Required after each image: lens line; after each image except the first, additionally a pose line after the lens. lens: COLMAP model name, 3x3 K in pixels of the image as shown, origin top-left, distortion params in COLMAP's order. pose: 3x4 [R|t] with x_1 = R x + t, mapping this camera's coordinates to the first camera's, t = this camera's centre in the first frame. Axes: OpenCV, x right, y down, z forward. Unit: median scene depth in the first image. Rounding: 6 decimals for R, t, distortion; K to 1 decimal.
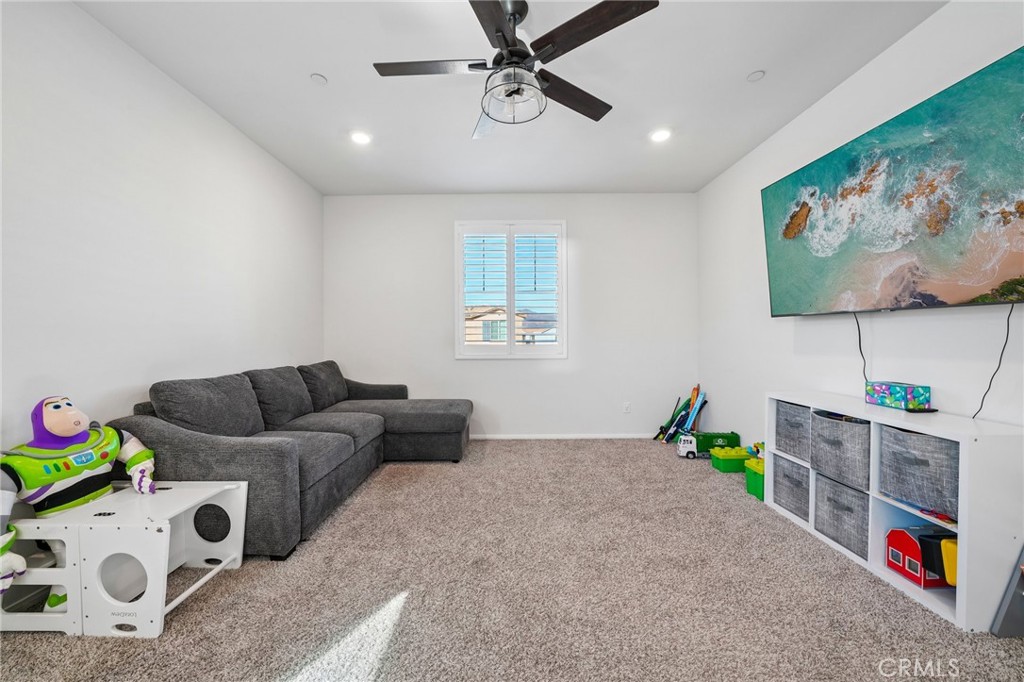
lens RADIAL K [[362.7, 0, 512.0], [0, 362.7, 341.0], [0, 0, 1]] dist [-0.031877, 0.005759]
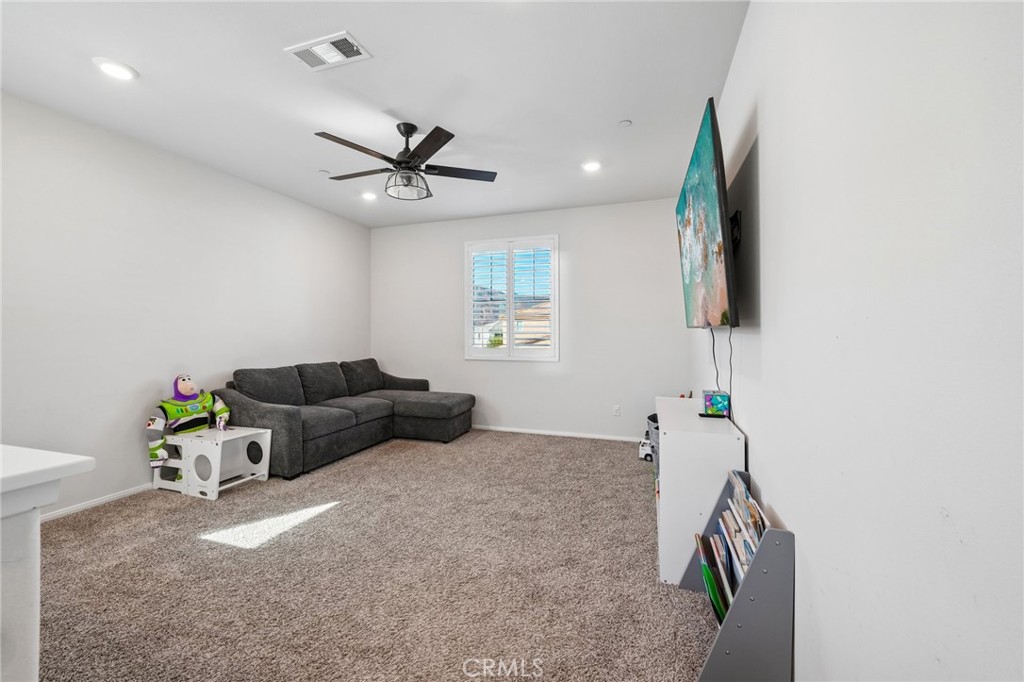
lens RADIAL K [[403.5, 0, 511.3], [0, 403.5, 337.0], [0, 0, 1]] dist [0.000442, 0.000092]
pose [[0.948232, 0.007612, -0.317487, 0.933970], [-0.008707, 0.999960, -0.002029, -0.050023], [0.317458, 0.004689, 0.948261, -0.453846]]
